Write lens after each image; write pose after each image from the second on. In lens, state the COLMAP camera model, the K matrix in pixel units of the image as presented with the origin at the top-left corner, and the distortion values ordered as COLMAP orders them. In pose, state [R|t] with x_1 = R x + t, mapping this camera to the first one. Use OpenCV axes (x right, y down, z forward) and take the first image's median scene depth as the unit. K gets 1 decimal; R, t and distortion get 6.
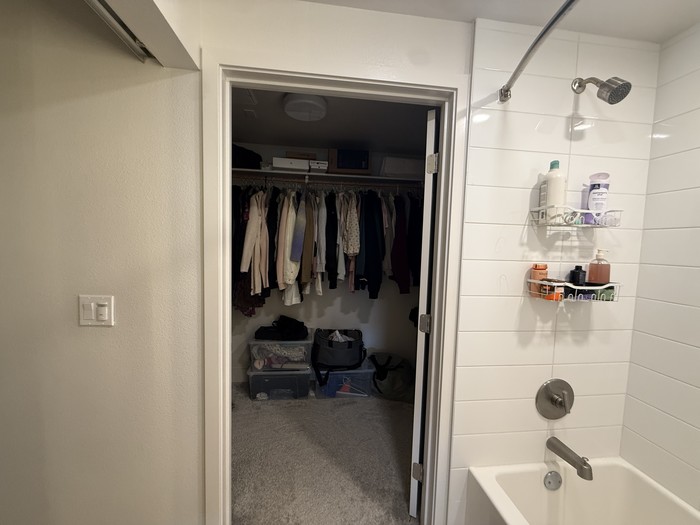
lens RADIAL K [[279.2, 0, 349.0], [0, 279.2, 262.7], [0, 0, 1]] dist [-0.001407, 0.000829]
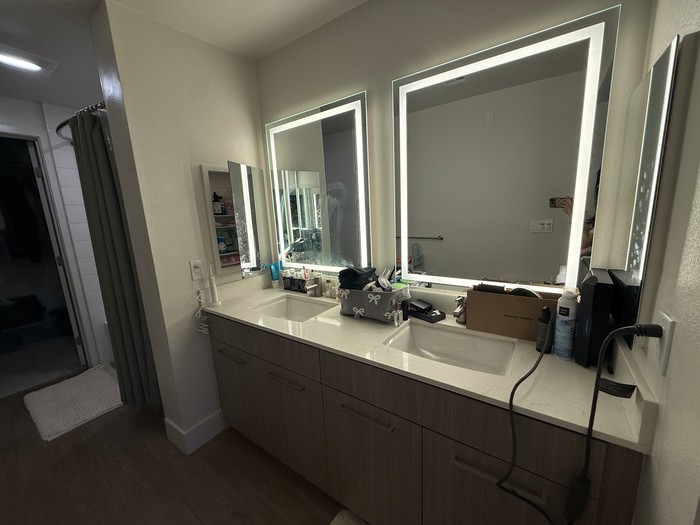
lens RADIAL K [[279.2, 0, 347.1], [0, 279.2, 261.4], [0, 0, 1]] dist [-0.001407, 0.000829]
pose [[0.668586, -0.193476, 0.718025, 0.128791], [0.117968, 0.980929, 0.154472, 0.095366], [-0.734218, -0.018574, 0.678659, -0.978933]]
